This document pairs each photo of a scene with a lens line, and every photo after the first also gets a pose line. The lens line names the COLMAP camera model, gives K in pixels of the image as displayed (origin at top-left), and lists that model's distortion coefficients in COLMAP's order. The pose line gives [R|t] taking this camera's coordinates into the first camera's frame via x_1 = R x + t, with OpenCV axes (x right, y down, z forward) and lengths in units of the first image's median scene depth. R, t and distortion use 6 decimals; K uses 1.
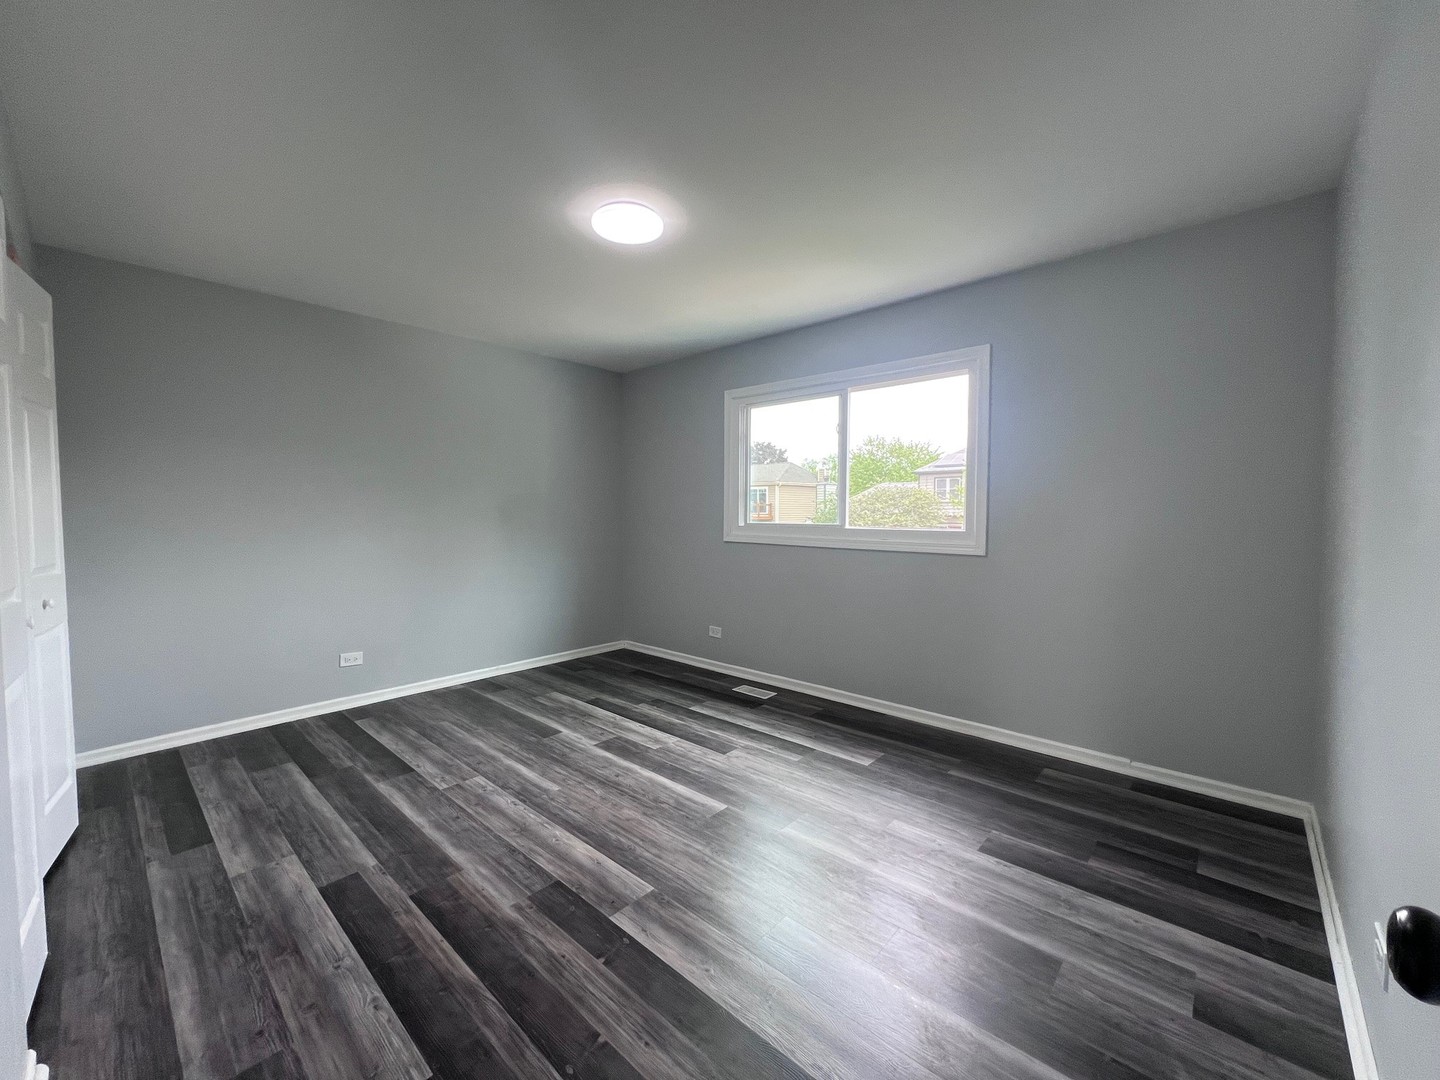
lens RADIAL K [[574.1, 0, 720.9], [0, 574.1, 540.9], [0, 0, 1]] dist [-0.002975, 0.000918]
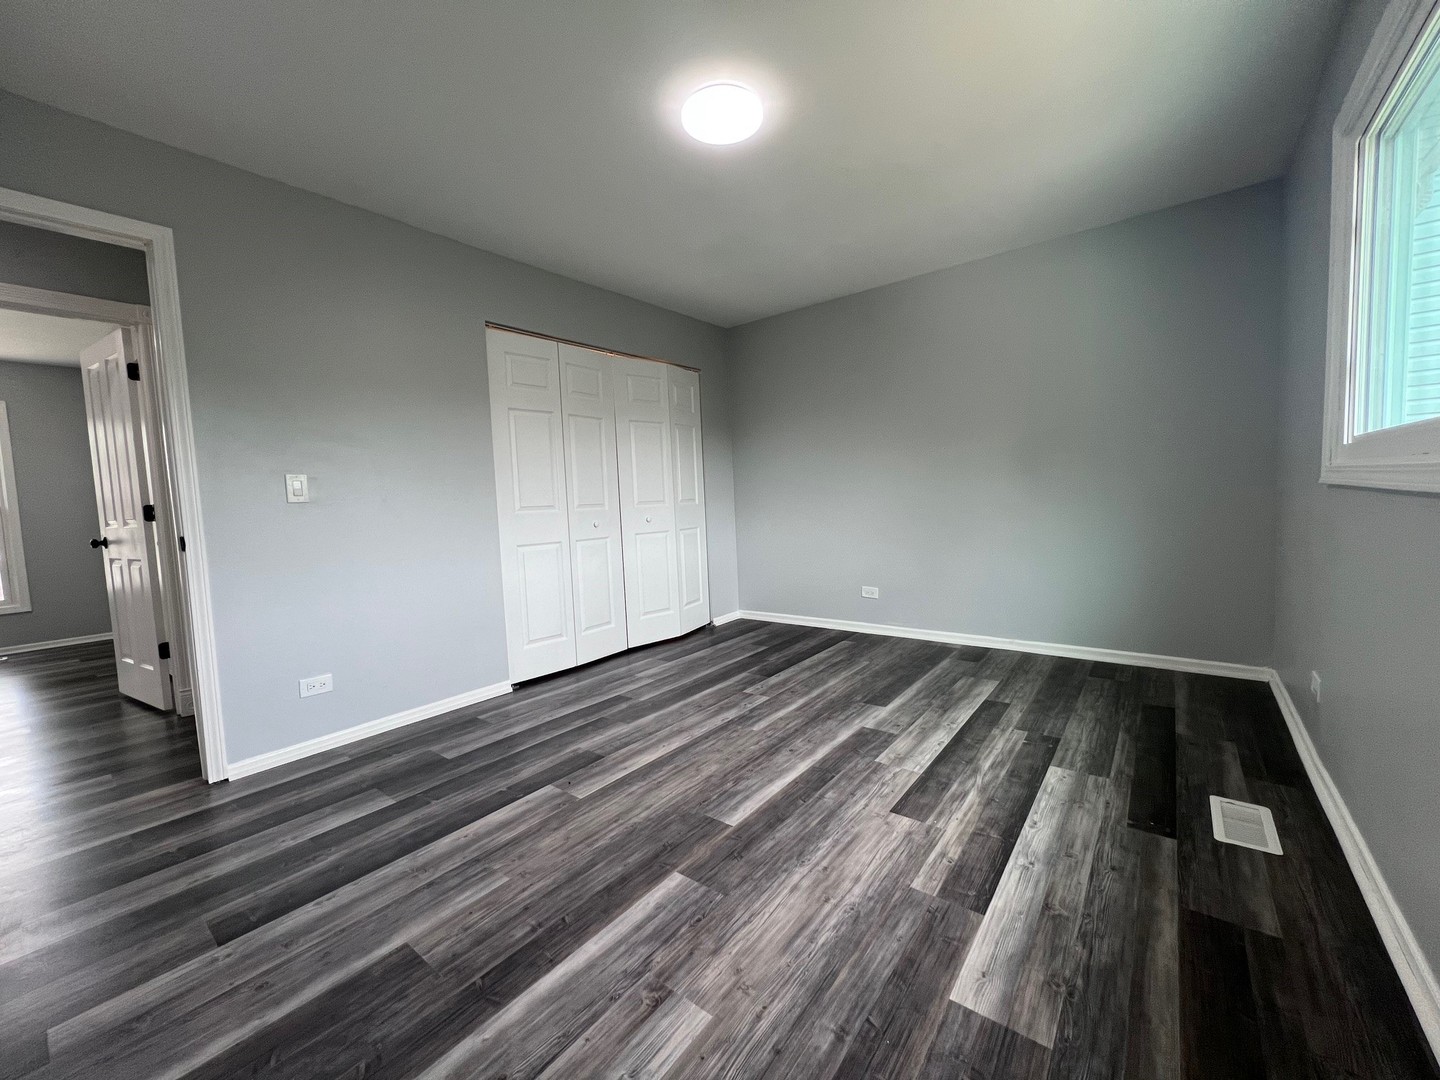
lens RADIAL K [[574.1, 0, 721.5], [0, 574.1, 538.3], [0, 0, 1]] dist [-0.002975, 0.000918]
pose [[0.068484, 0.067739, -0.995350, 0.672410], [-0.009457, 0.997691, 0.067248, 0.028147], [0.997607, 0.004808, 0.068967, 0.842582]]
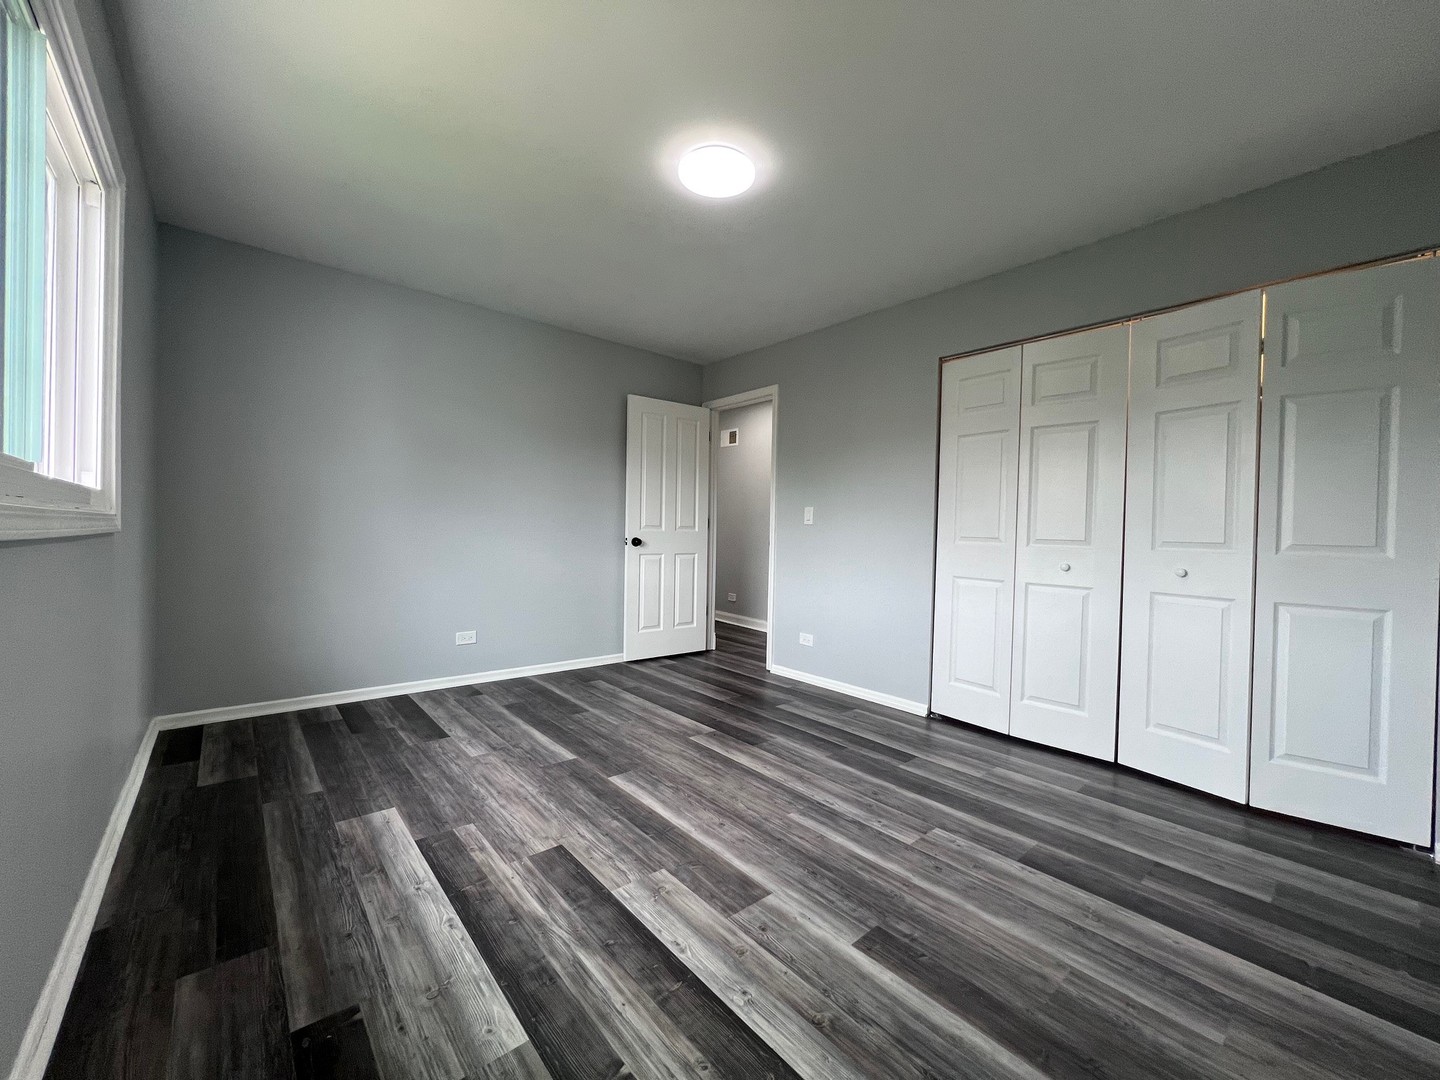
lens RADIAL K [[574.1, 0, 719.6], [0, 574.1, 539.4], [0, 0, 1]] dist [-0.002975, 0.000918]
pose [[-0.991700, -0.025021, 0.126117, -0.268444], [-0.016672, 0.997625, 0.066825, -0.019351], [-0.127489, 0.064168, -0.989762, 1.754358]]
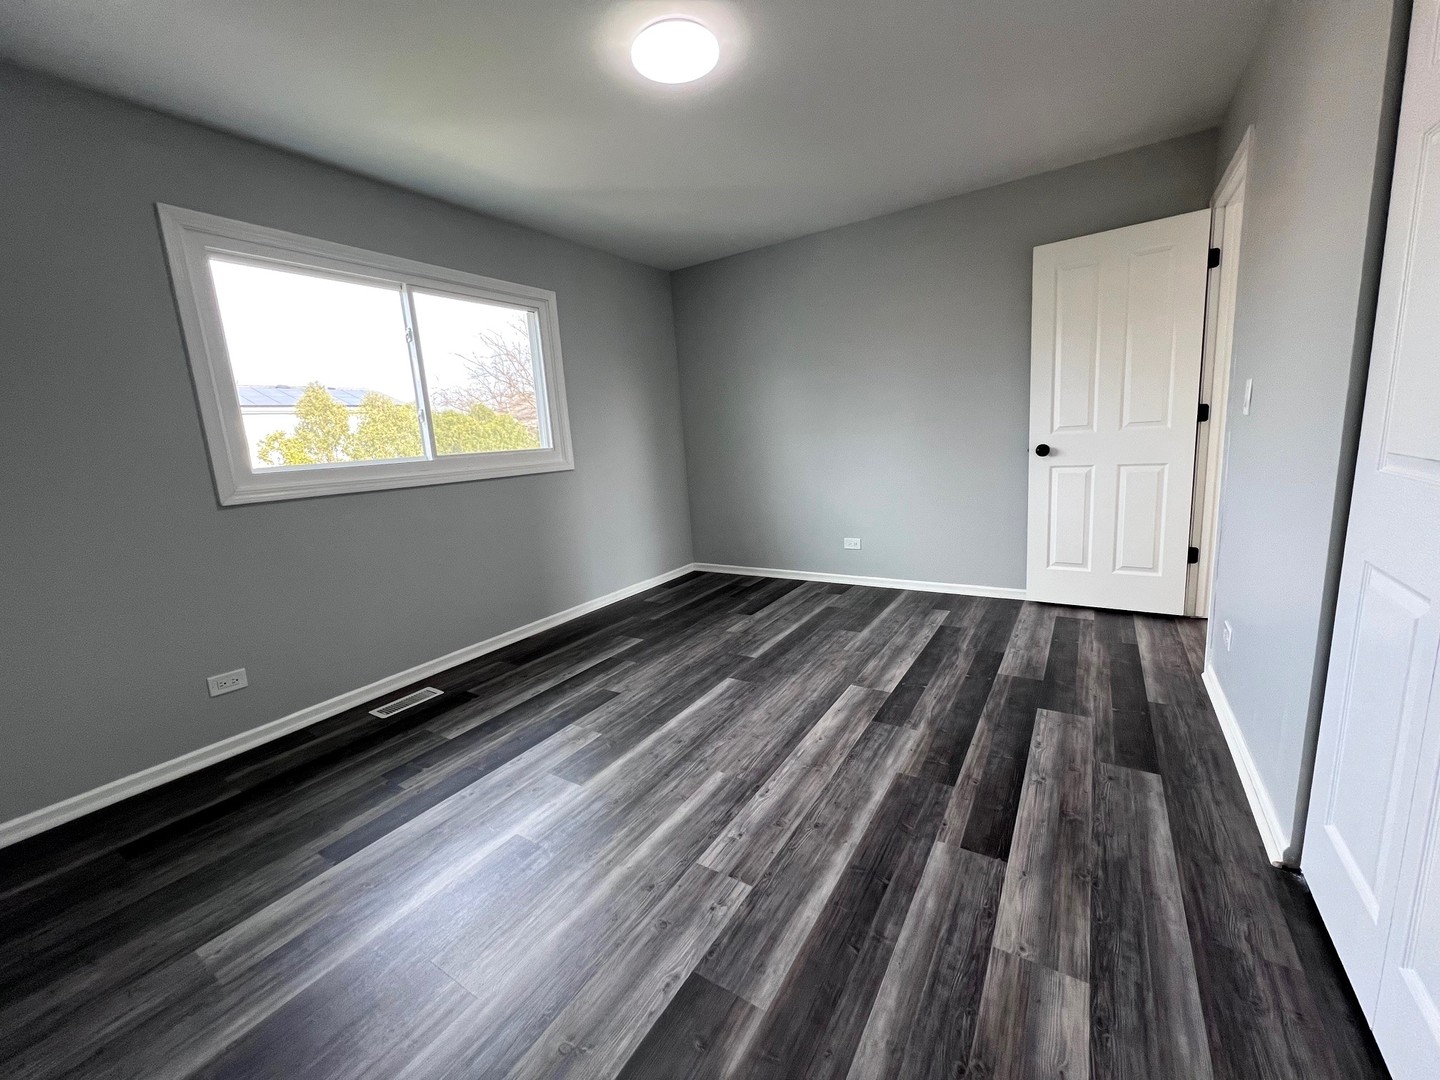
lens RADIAL K [[574.1, 0, 720.7], [0, 574.1, 538.4], [0, 0, 1]] dist [-0.002975, 0.000918]
pose [[-0.162578, -0.164491, 0.972888, -0.961195], [0.117353, 0.975784, 0.184591, -0.023127], [-0.979692, 0.144182, -0.139338, 1.028539]]
